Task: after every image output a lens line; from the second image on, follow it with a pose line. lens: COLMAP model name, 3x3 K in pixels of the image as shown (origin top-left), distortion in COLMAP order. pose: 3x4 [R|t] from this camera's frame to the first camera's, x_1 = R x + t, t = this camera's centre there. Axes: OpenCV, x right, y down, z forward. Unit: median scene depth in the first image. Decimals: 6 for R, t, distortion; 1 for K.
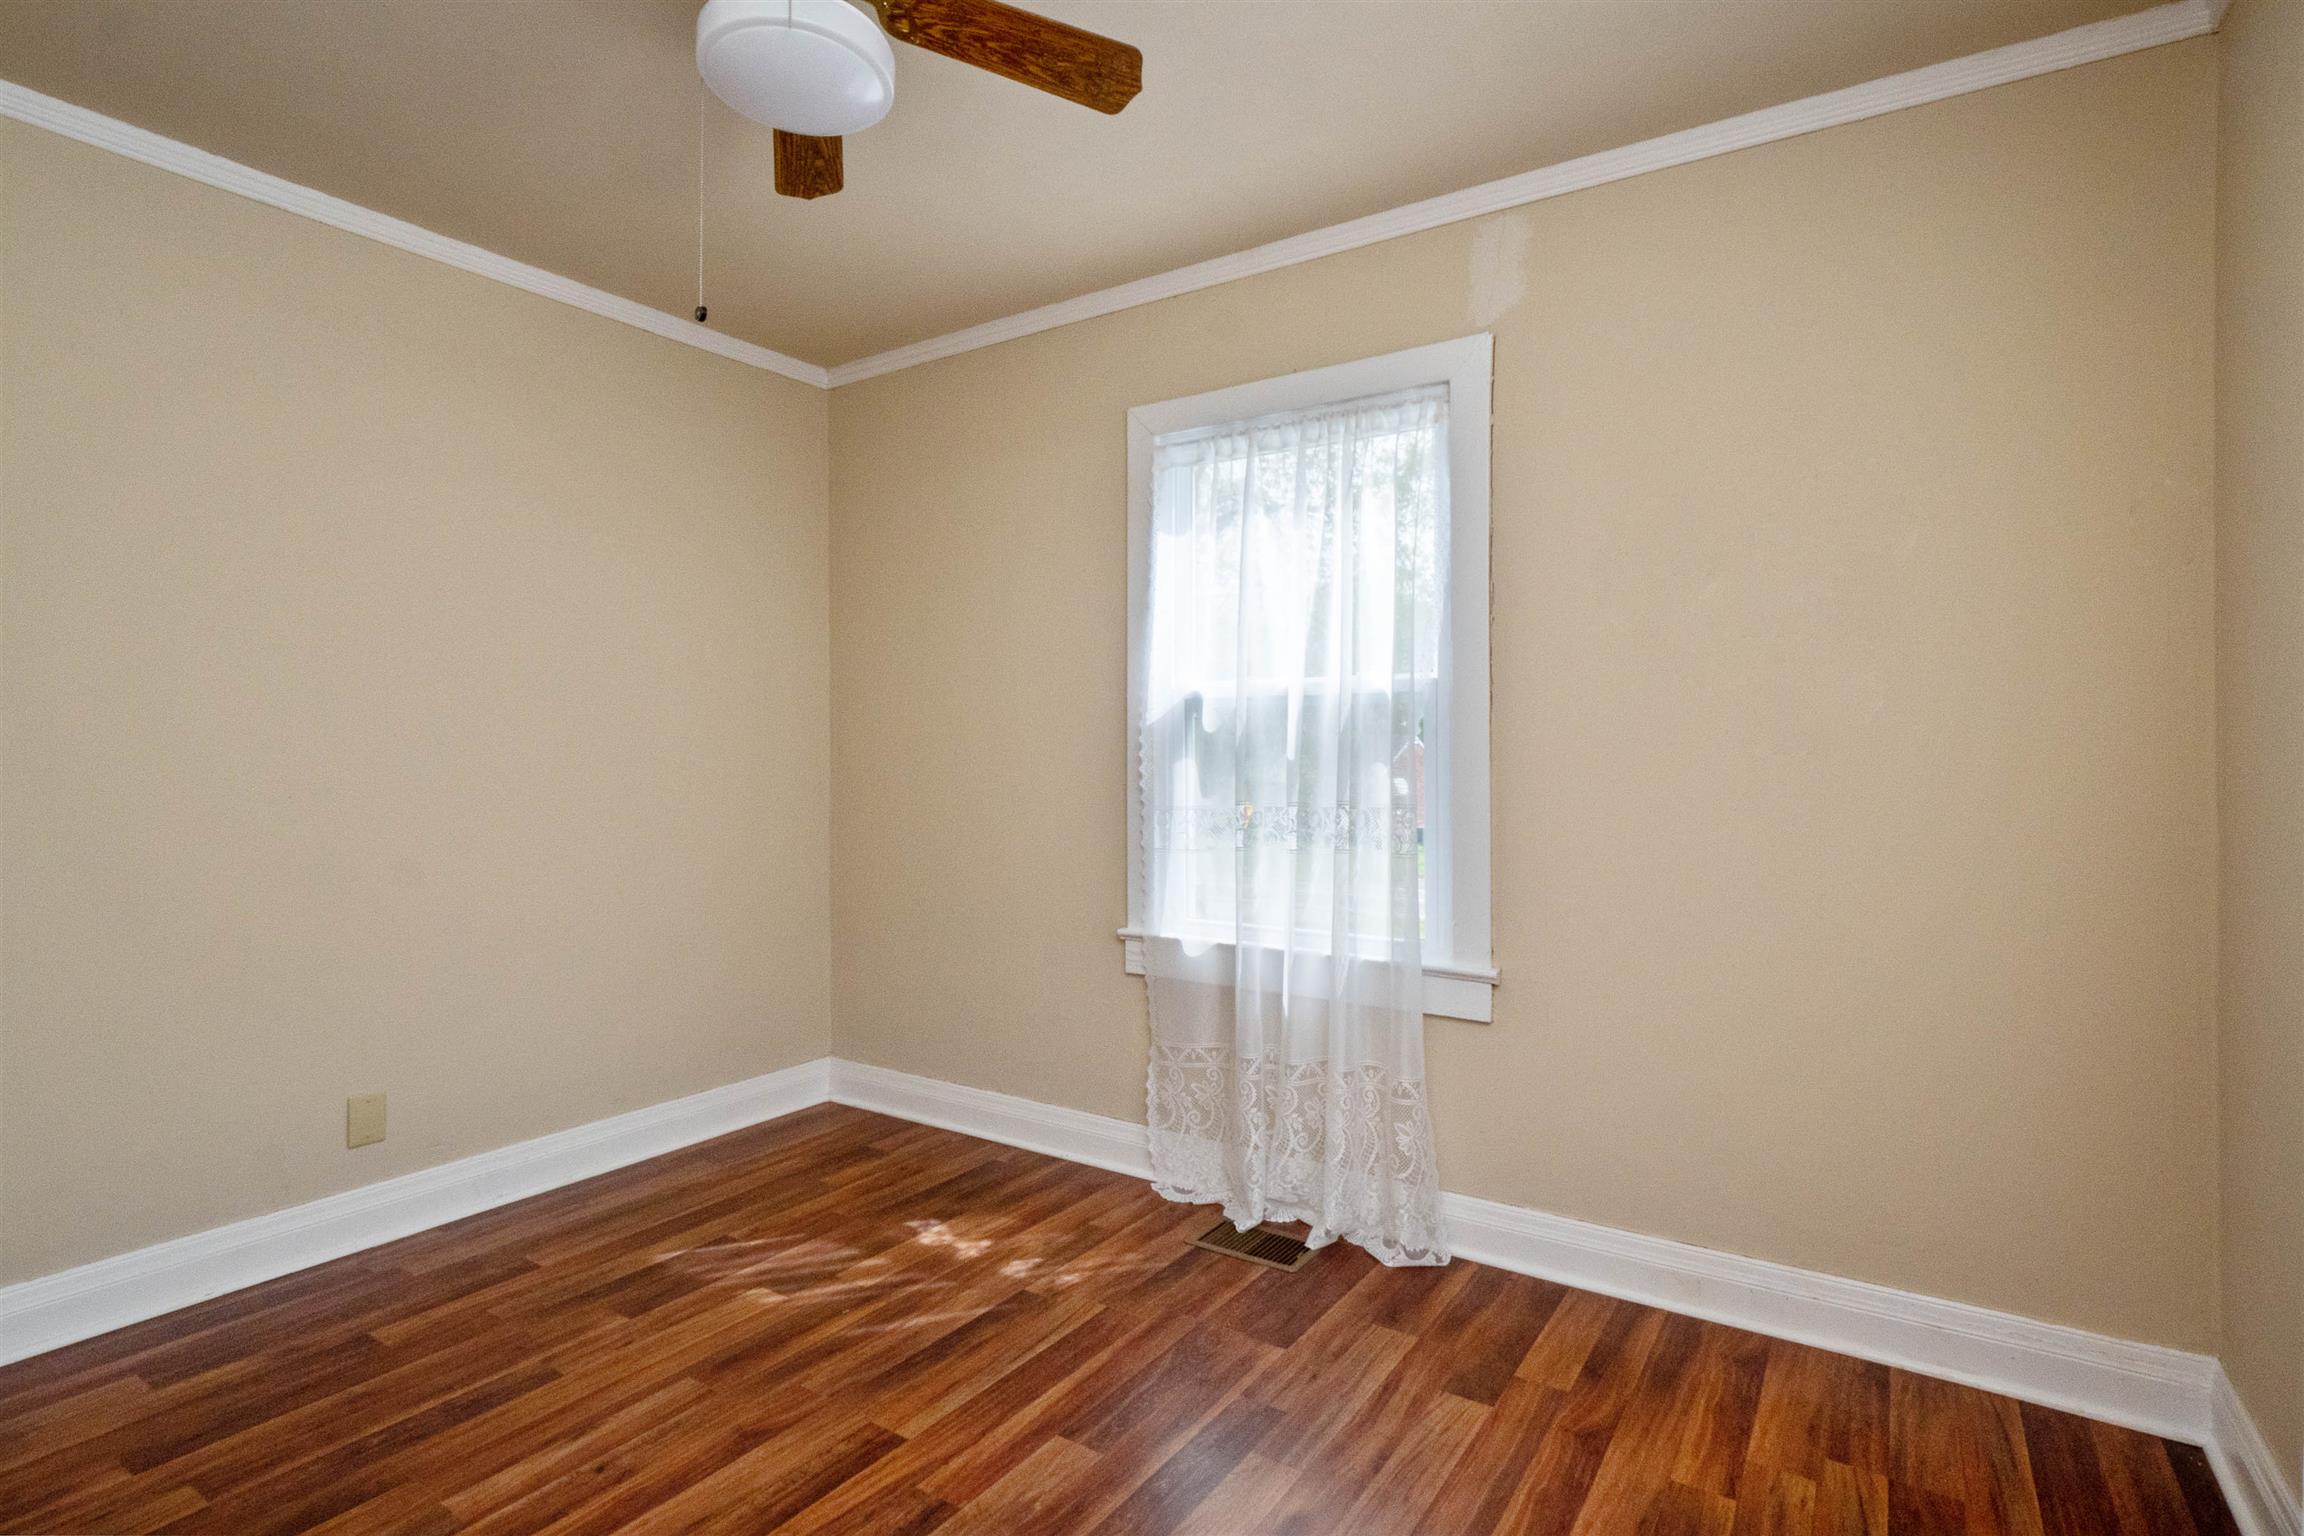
lens RADIAL K [[1146.9, 0, 1149.5], [0, 1146.9, 747.4], [0, 0, 1]] dist [-0.001124, -0.004147]
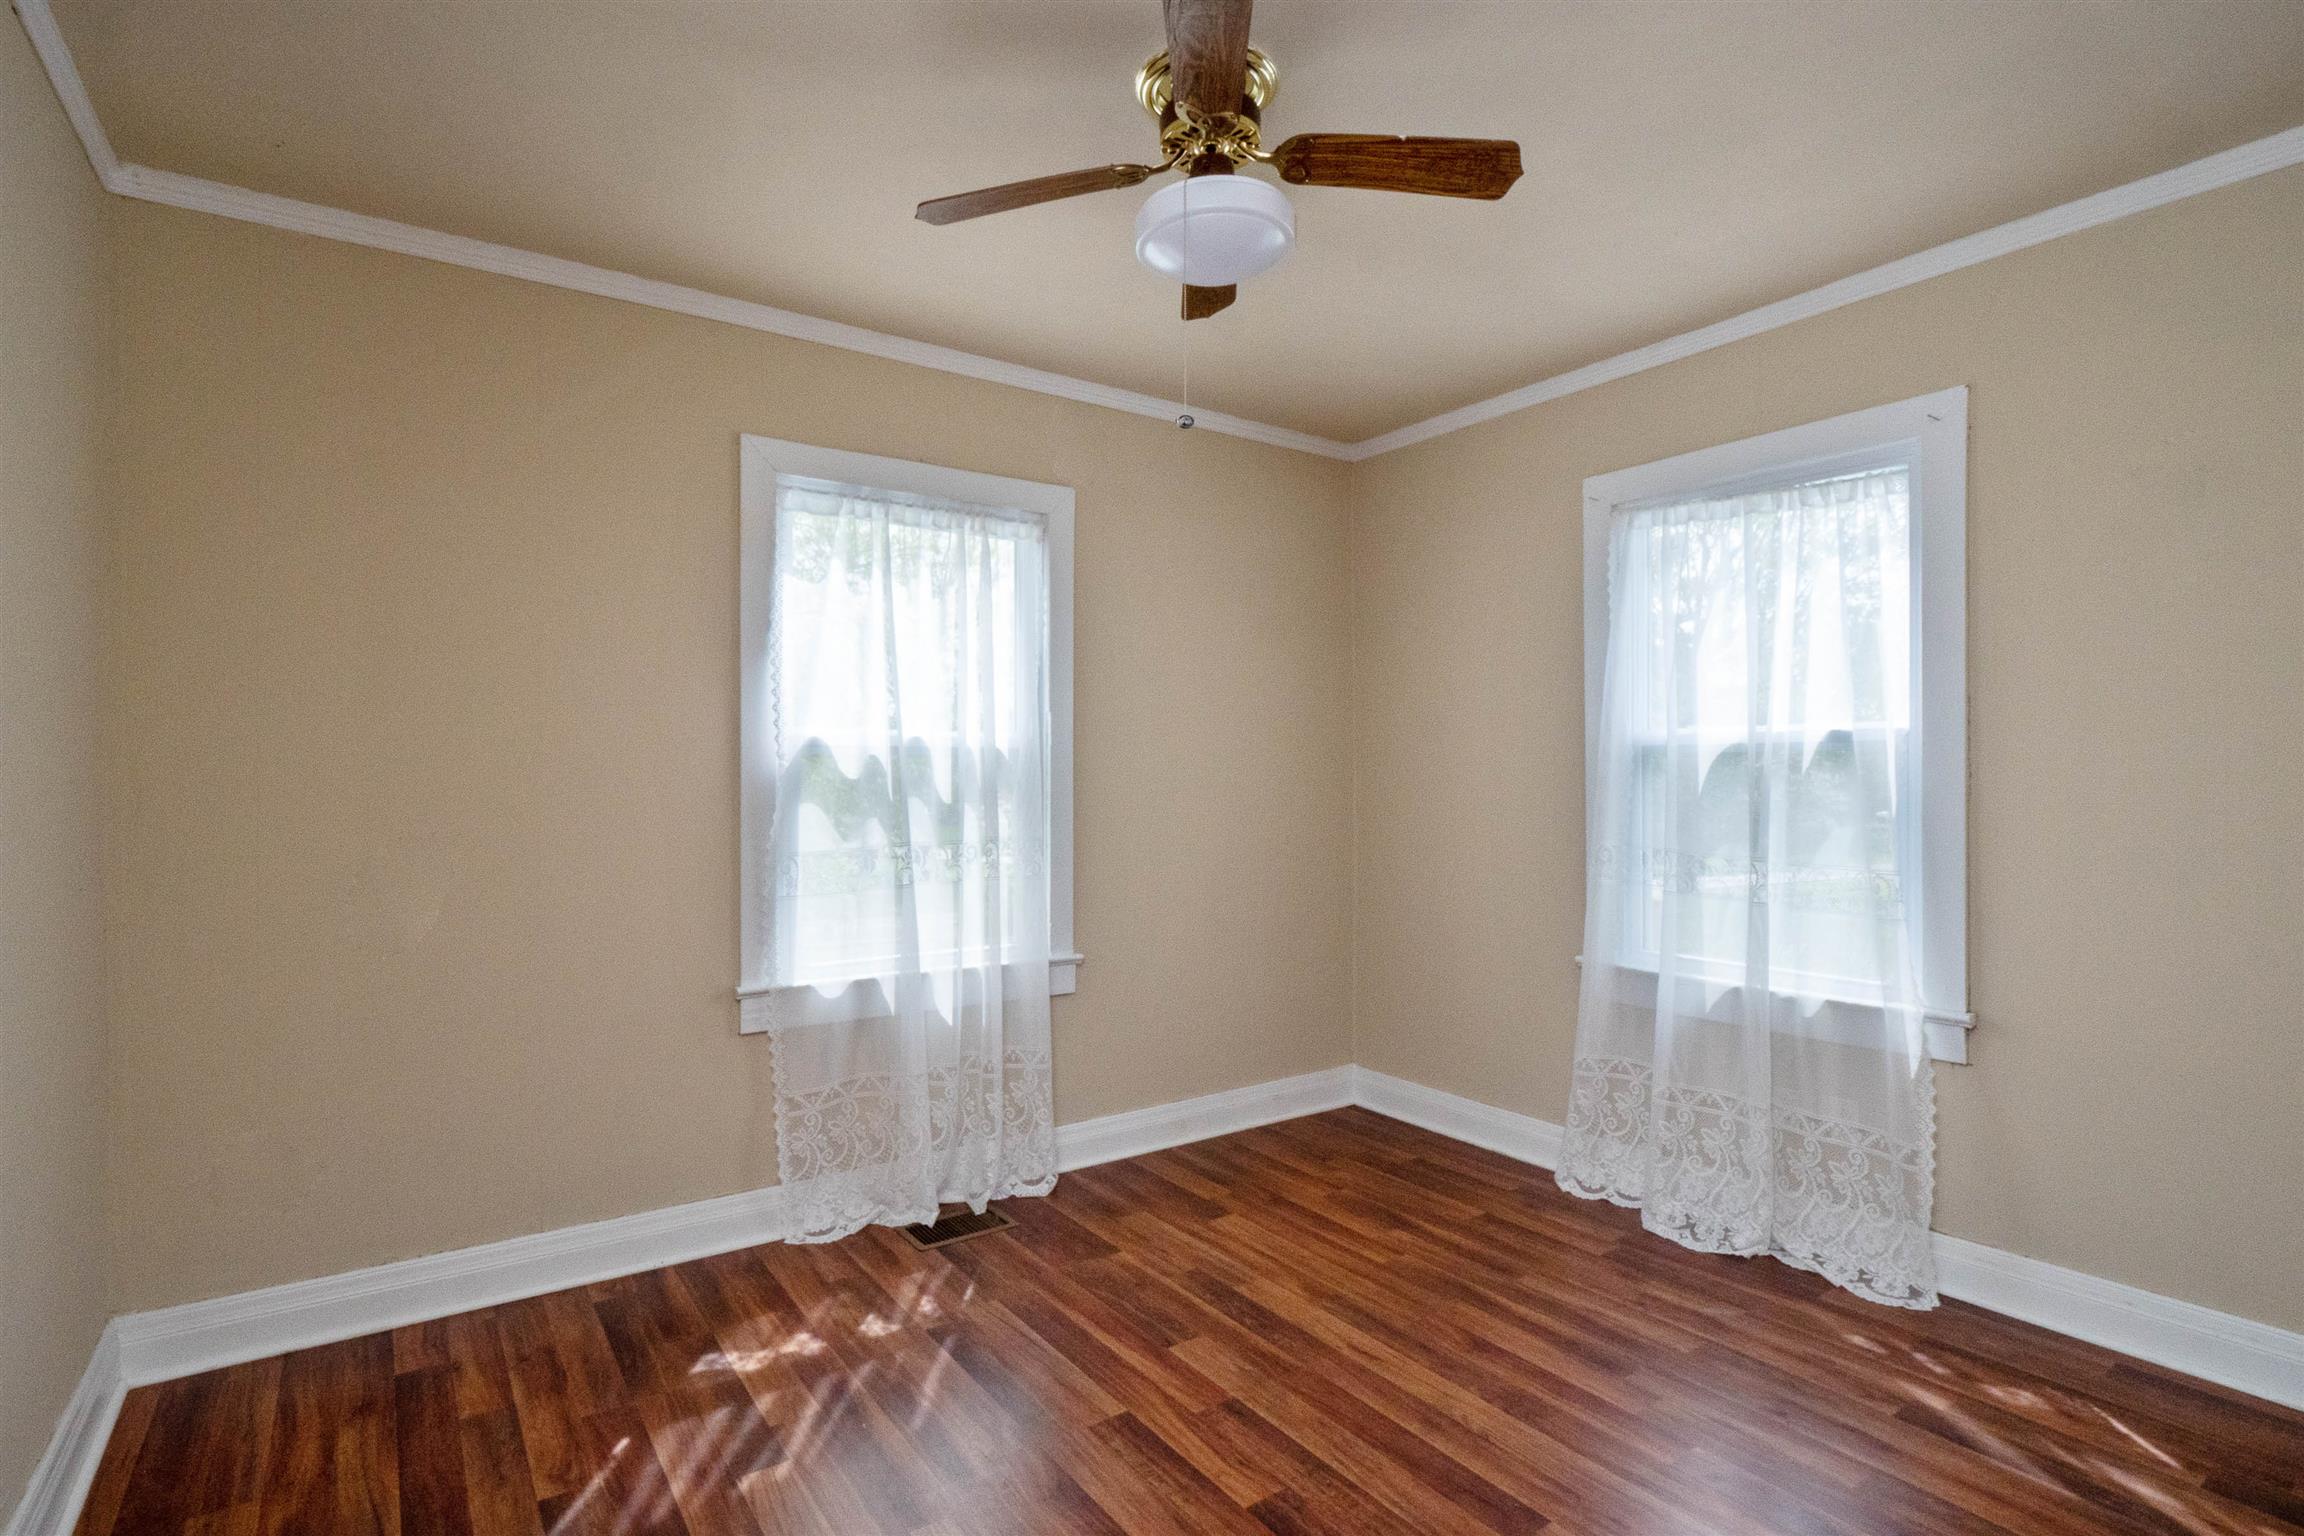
lens RADIAL K [[1146.9, 0, 1152.9], [0, 1146.9, 768.4], [0, 0, 1]] dist [-0.001124, -0.004147]
pose [[0.354854, 0.003480, 0.934915, -0.892112], [-0.003054, 0.999992, -0.002563, -0.022364], [-0.934917, -0.001945, 0.354861, 0.403026]]
